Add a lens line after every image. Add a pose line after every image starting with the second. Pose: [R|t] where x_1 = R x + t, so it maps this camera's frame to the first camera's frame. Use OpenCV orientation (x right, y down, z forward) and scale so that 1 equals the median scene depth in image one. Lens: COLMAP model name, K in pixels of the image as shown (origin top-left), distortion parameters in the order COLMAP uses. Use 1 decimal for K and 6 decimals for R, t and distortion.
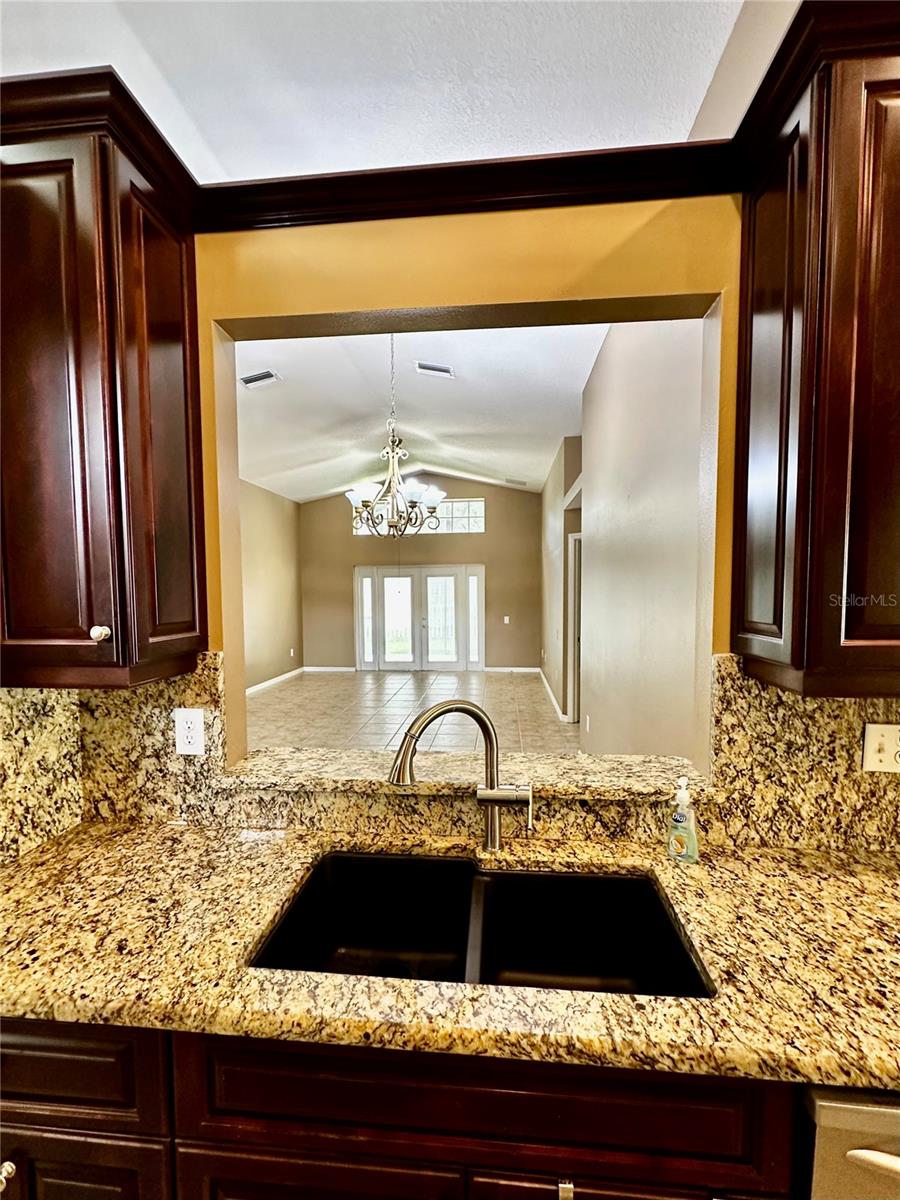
lens RADIAL K [[552.6, 0, 446.6], [0, 552.6, 626.5], [0, 0, 1]] dist [0.000907, 0.000790]
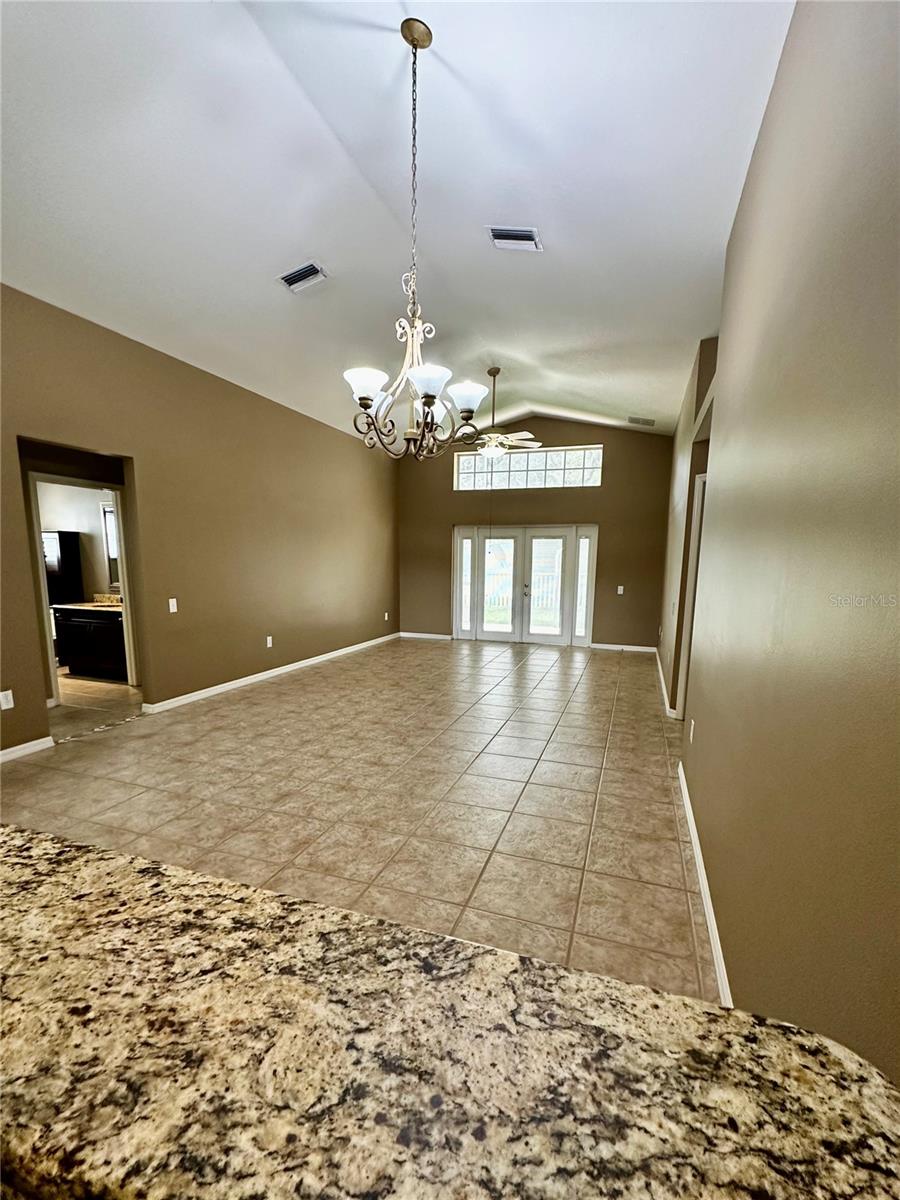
lens RADIAL K [[552.6, 0, 454.1], [0, 552.6, 652.7], [0, 0, 1]] dist [0.000907, 0.000790]
pose [[0.977144, 0.059863, -0.203977, 0.266994], [-0.038710, 0.993595, 0.106164, 0.025806], [0.209026, -0.095841, 0.973202, 0.686842]]
